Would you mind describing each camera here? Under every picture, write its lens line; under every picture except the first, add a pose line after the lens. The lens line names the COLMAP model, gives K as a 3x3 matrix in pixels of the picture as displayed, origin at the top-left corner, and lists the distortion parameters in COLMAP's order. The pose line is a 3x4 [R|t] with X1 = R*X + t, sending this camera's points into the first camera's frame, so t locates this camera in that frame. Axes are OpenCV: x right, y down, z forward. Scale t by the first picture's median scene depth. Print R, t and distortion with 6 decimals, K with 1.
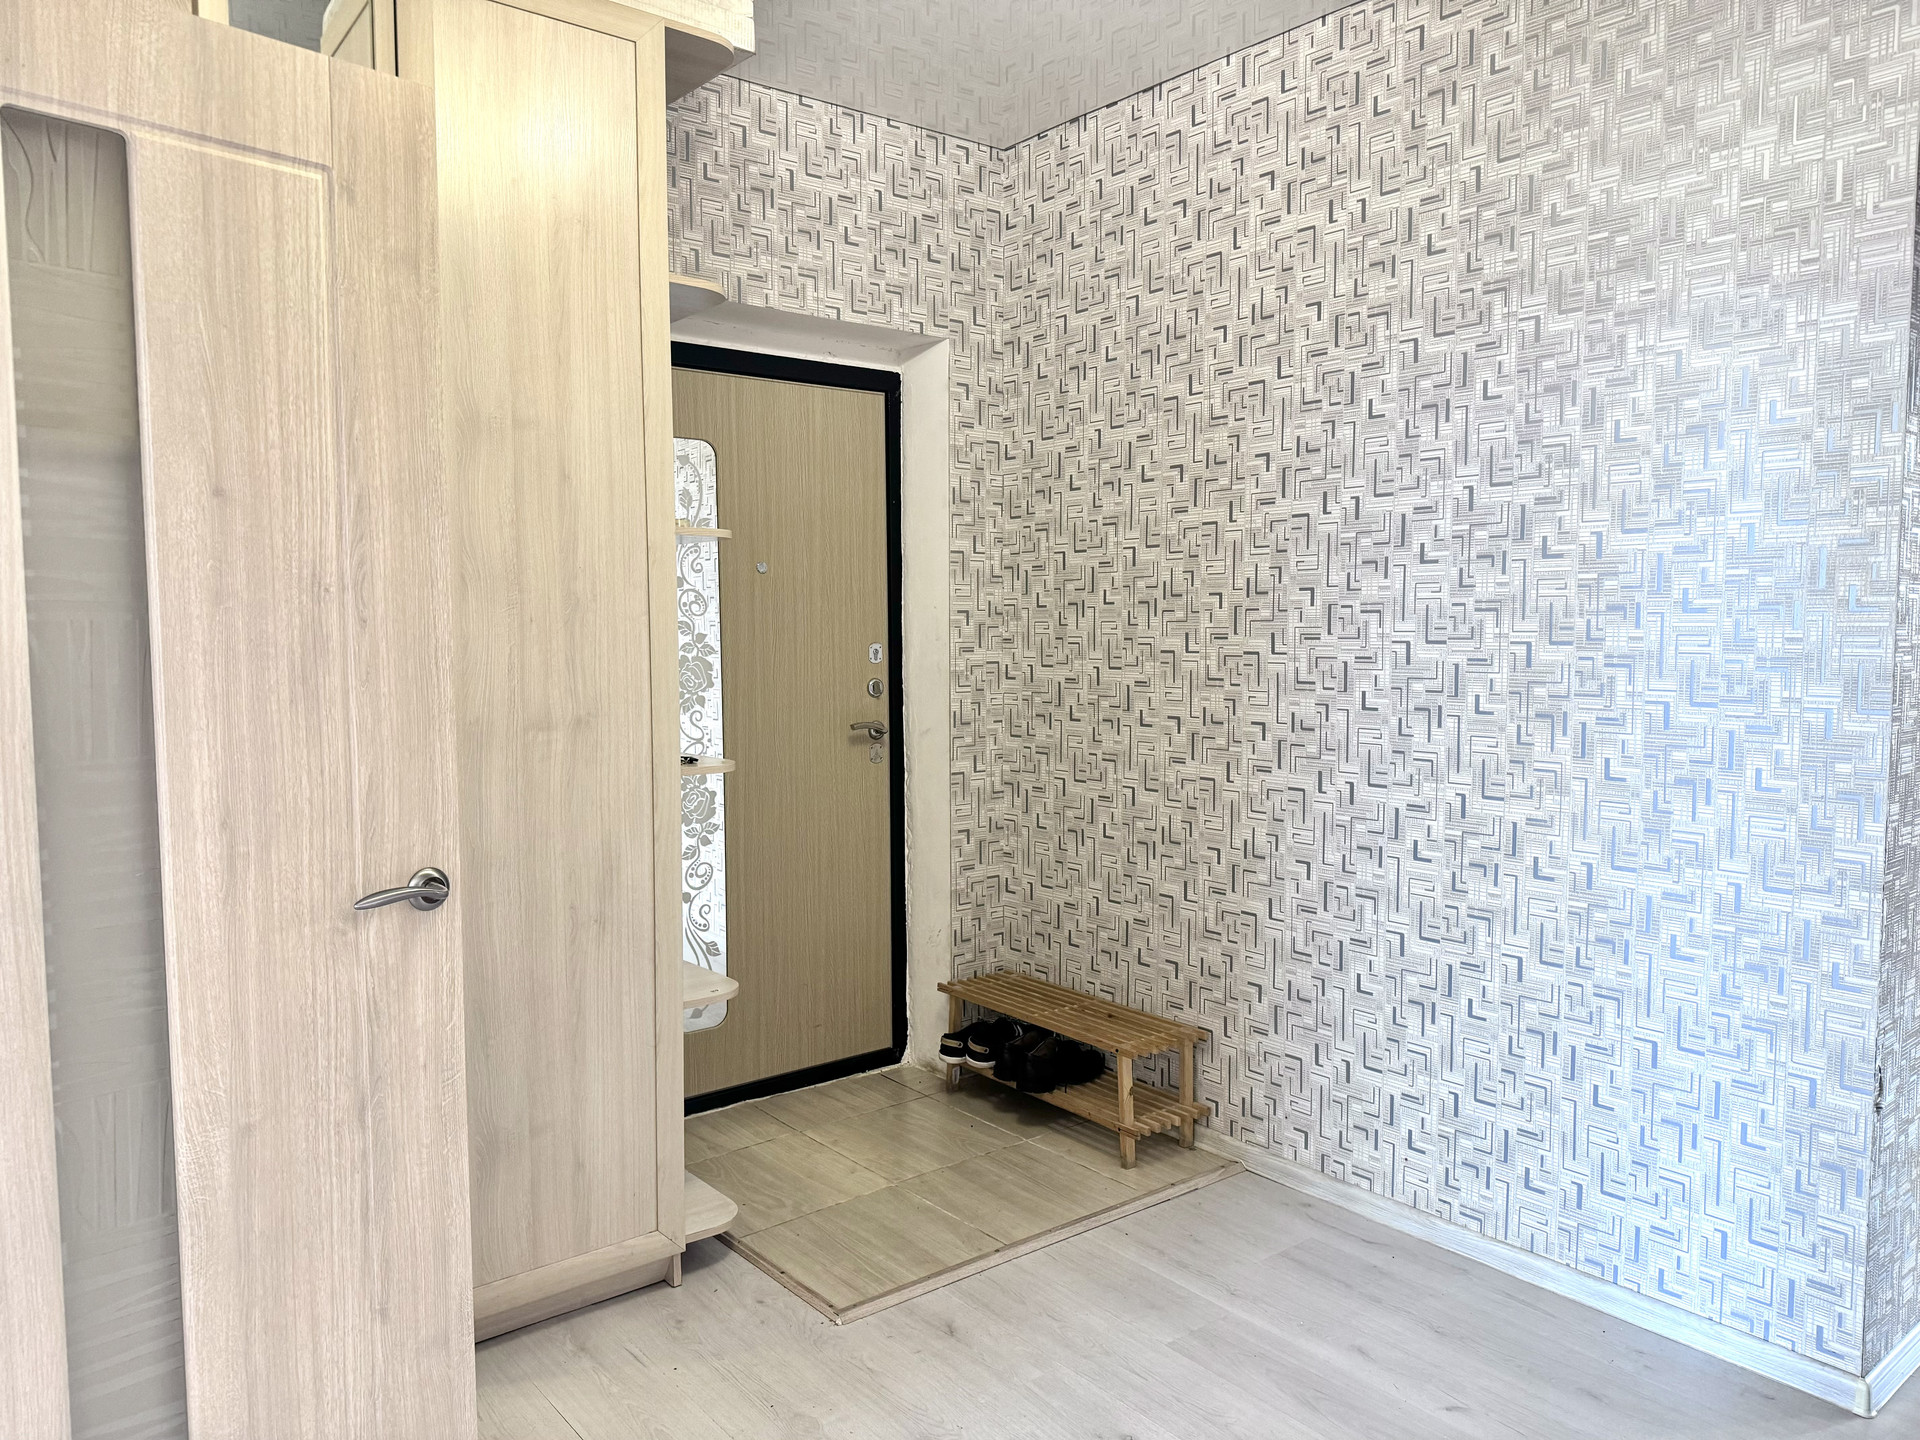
lens RADIAL K [[1387.3, 0, 974.5], [0, 1387.3, 724.4], [0, 0, 1]] dist [0.051655, -0.066115]
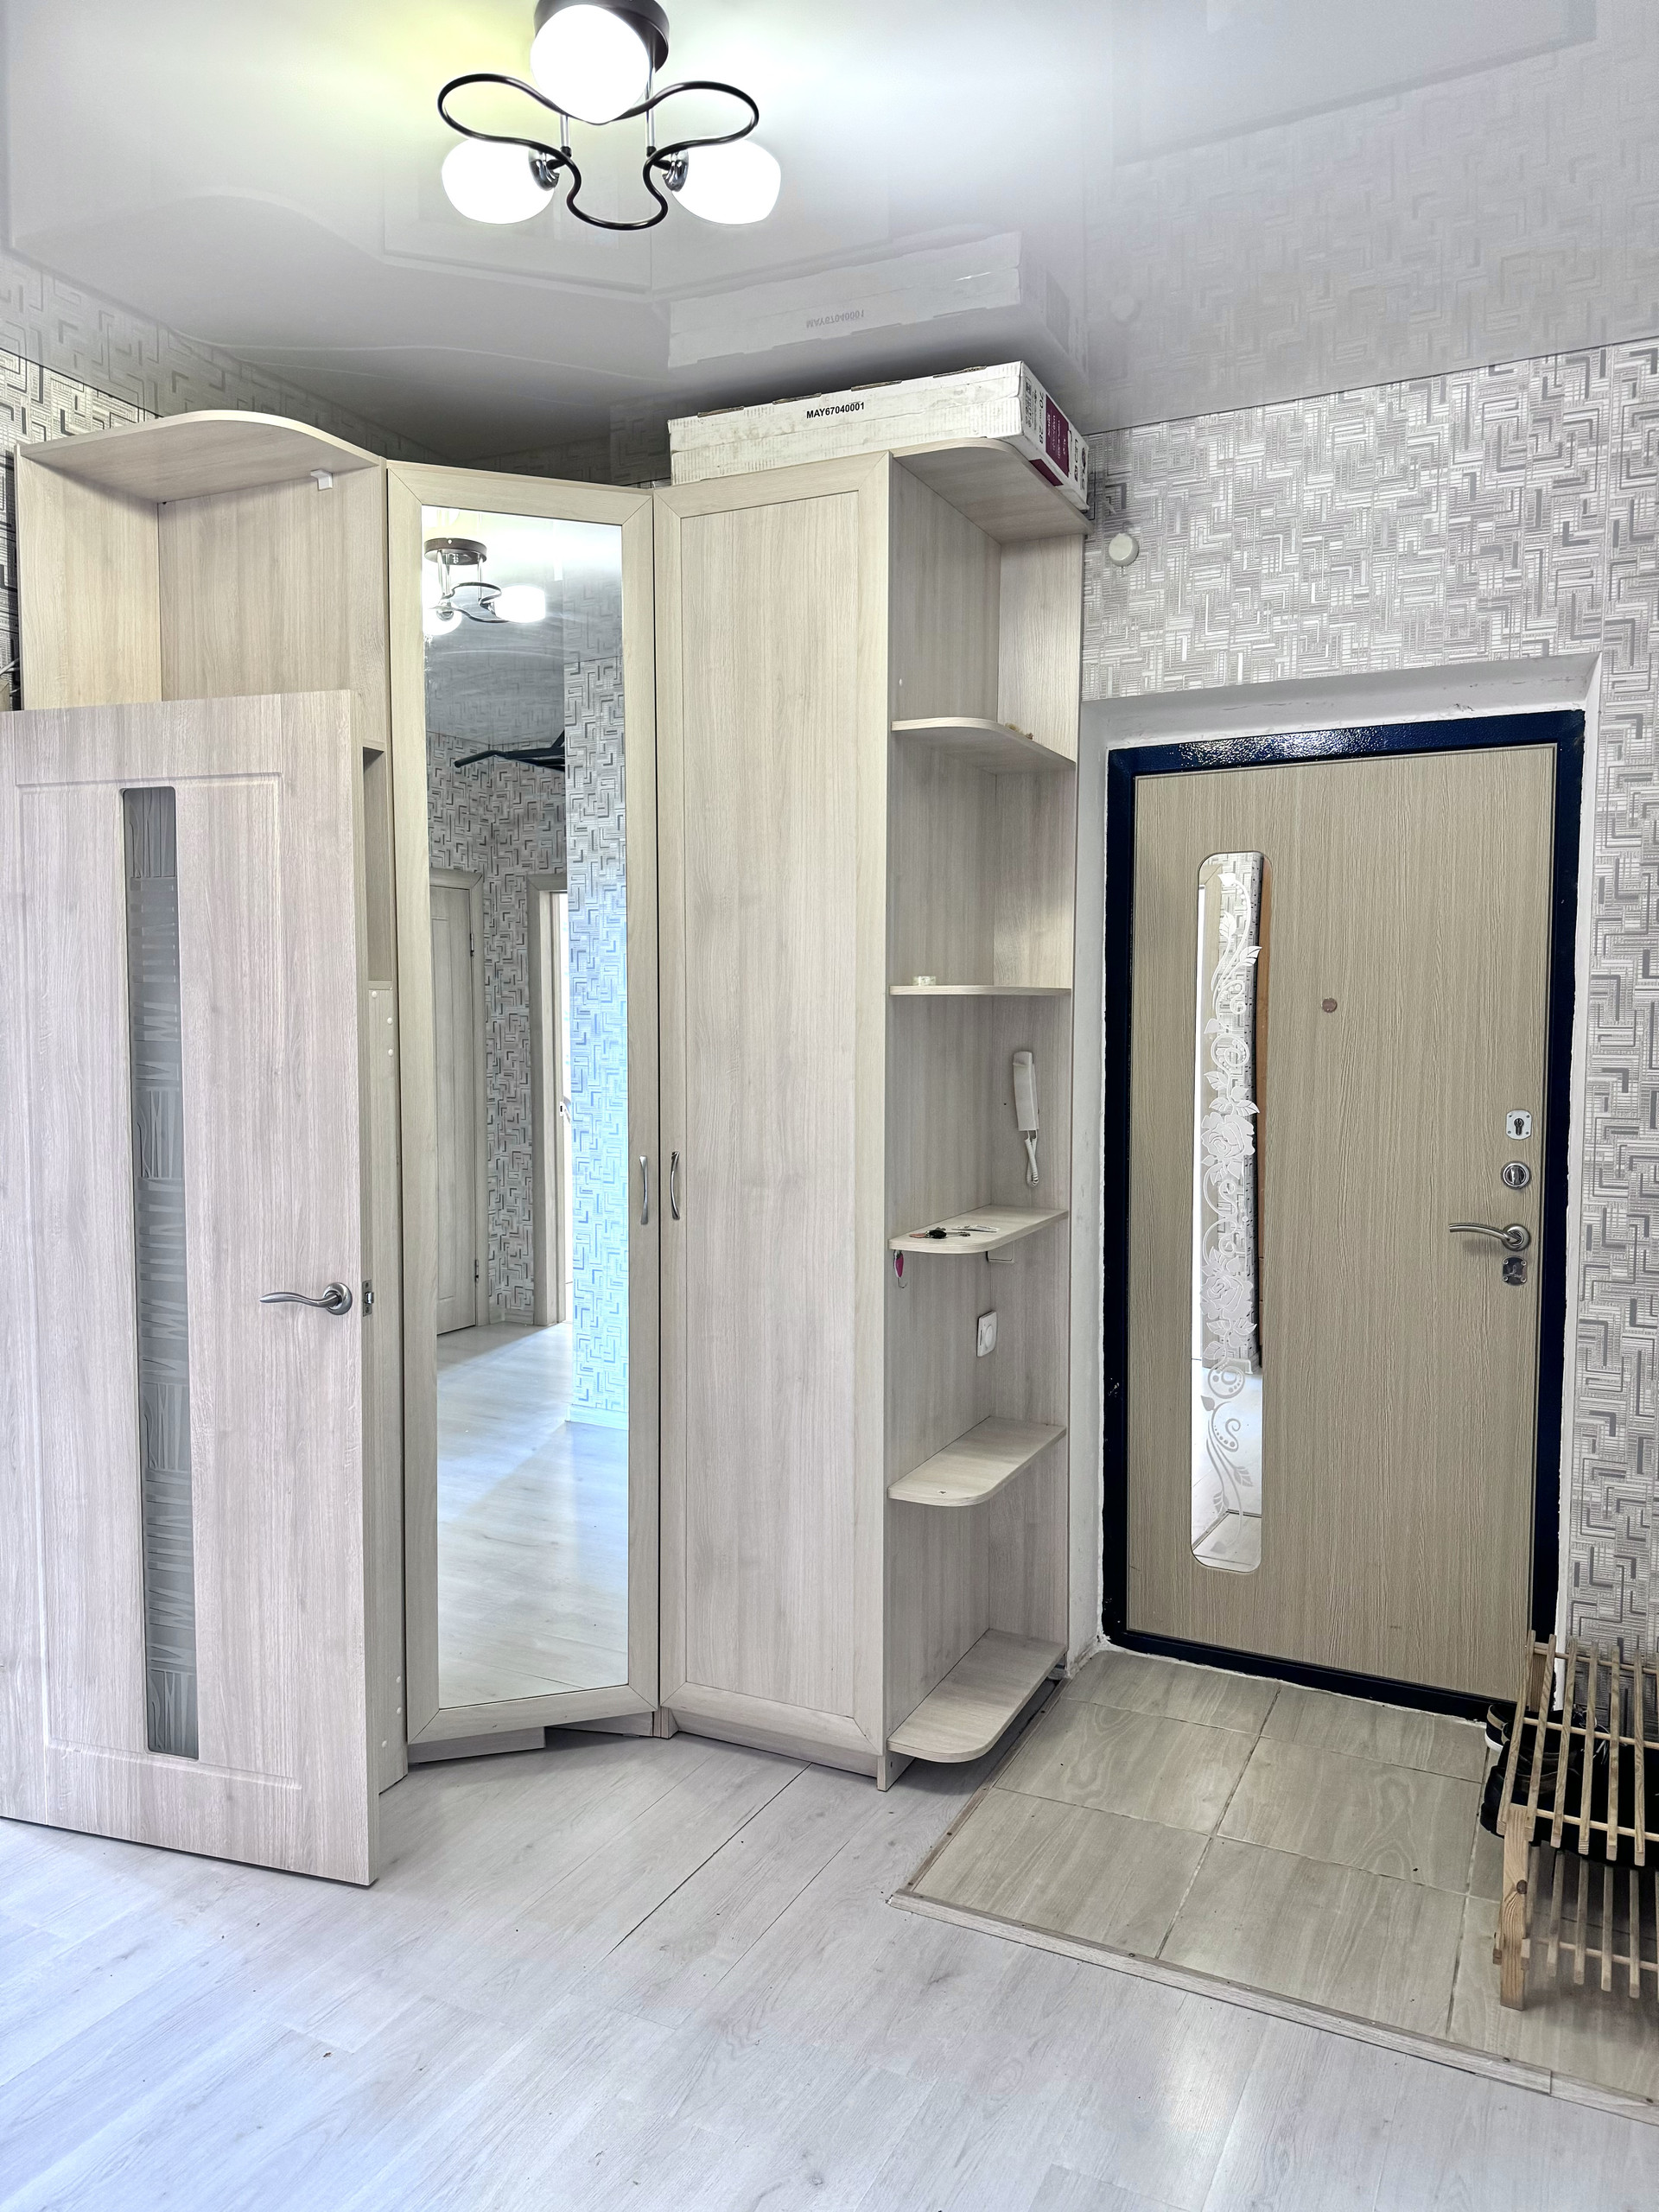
lens RADIAL K [[1598.3, 0, 837.2], [0, 1598.3, 1107.9], [0, 0, 1]] dist [0.051655, -0.066115]
pose [[0.395774, 0.063093, -0.916178, 1.167574], [-0.067528, 0.996936, 0.039484, -0.152719], [0.915862, 0.046241, 0.398822, 0.819235]]
